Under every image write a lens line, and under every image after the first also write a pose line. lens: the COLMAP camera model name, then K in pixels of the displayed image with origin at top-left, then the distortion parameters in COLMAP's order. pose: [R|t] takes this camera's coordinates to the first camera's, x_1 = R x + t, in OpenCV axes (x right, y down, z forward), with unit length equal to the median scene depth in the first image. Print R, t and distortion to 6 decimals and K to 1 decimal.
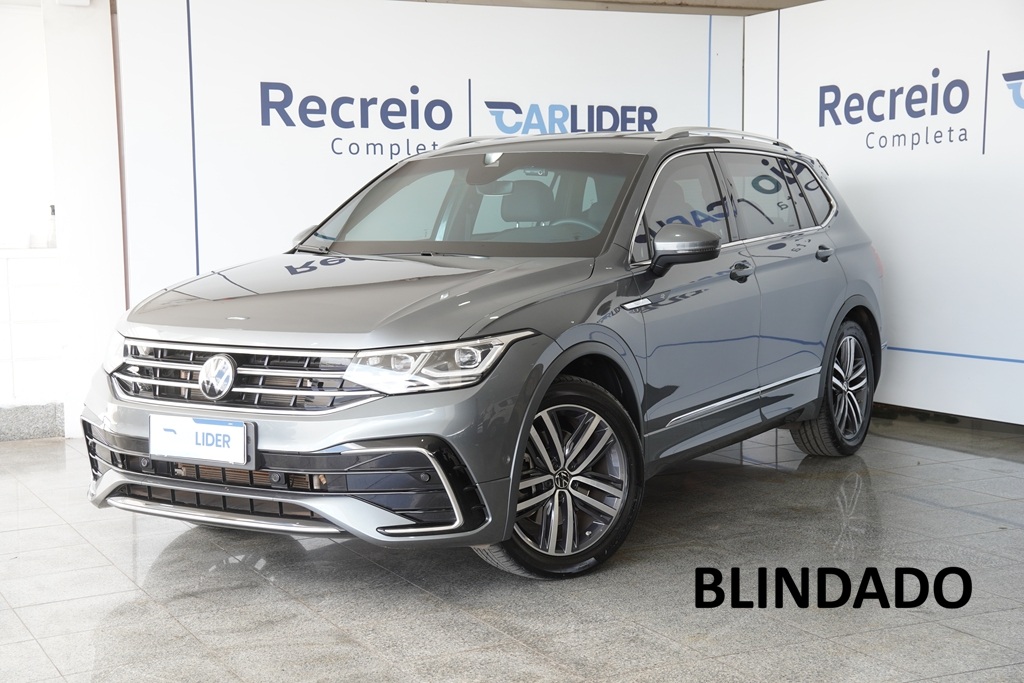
lens RADIAL K [[1436.8, 0, 500.2], [0, 1436.8, 334.3], [0, 0, 1]] dist [0.199094, 0.000000]
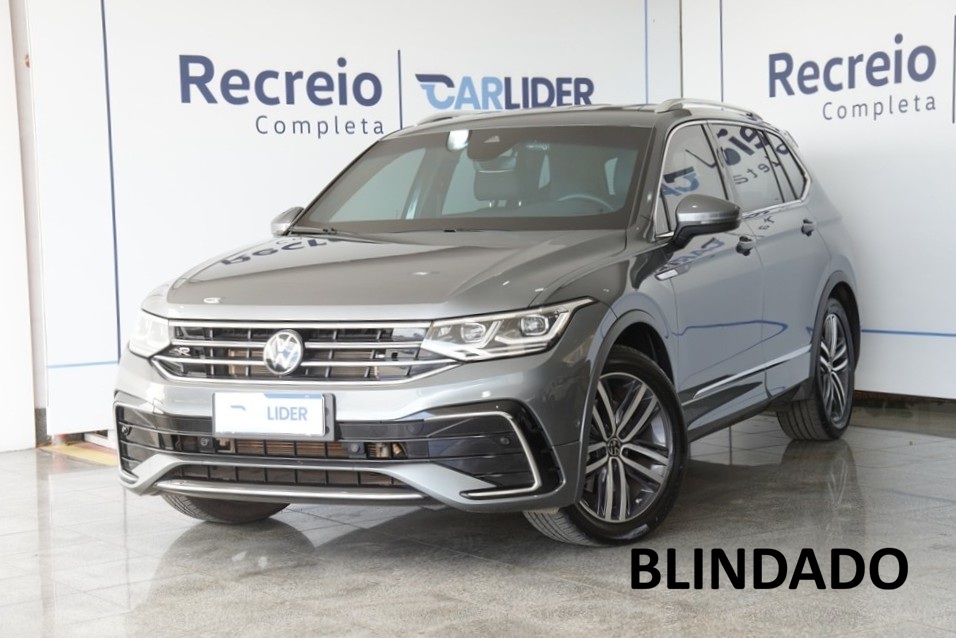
lens RADIAL K [[1810.1, 0, 466.8], [0, 1810.1, 303.4], [0, 0, 1]] dist [0.373407, 0.000000]
pose [[0.992908, -0.025333, 0.116152, -0.122289], [0.029085, 0.999105, -0.030719, 0.021632], [-0.115270, 0.033880, 0.992756, -0.153906]]
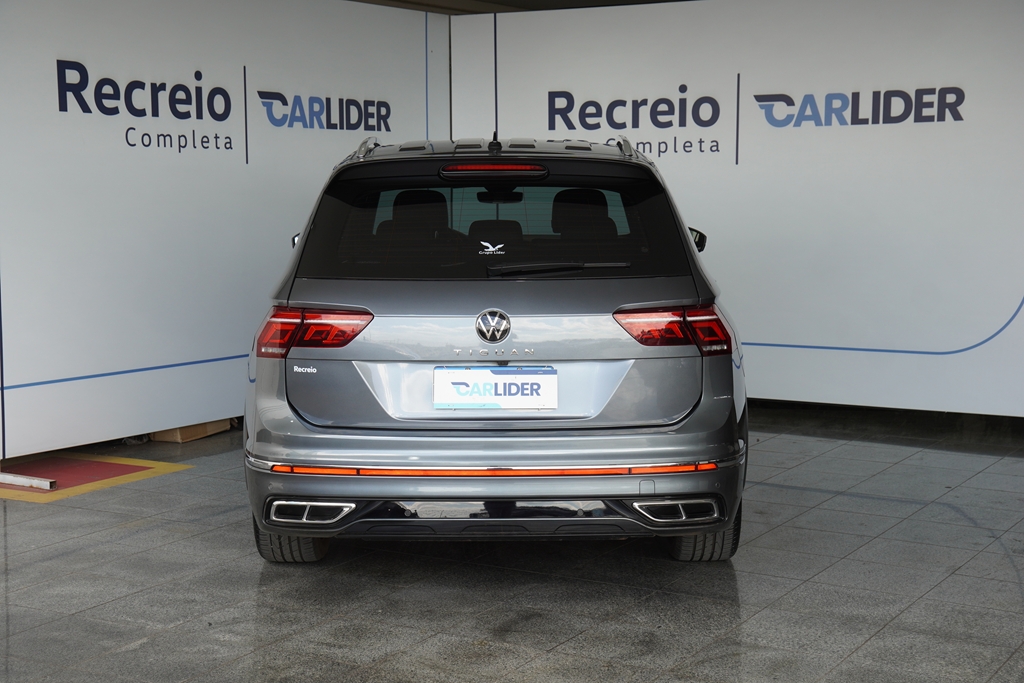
lens RADIAL K [[1566.7, 0, 514.4], [0, 1566.7, 341.0], [0, 0, 1]] dist [0.226142, 0.000000]
pose [[0.841705, -0.047338, 0.537858, -0.446189], [0.037709, 0.998871, 0.028902, -0.026301], [-0.538619, -0.004044, 0.842540, 0.063353]]
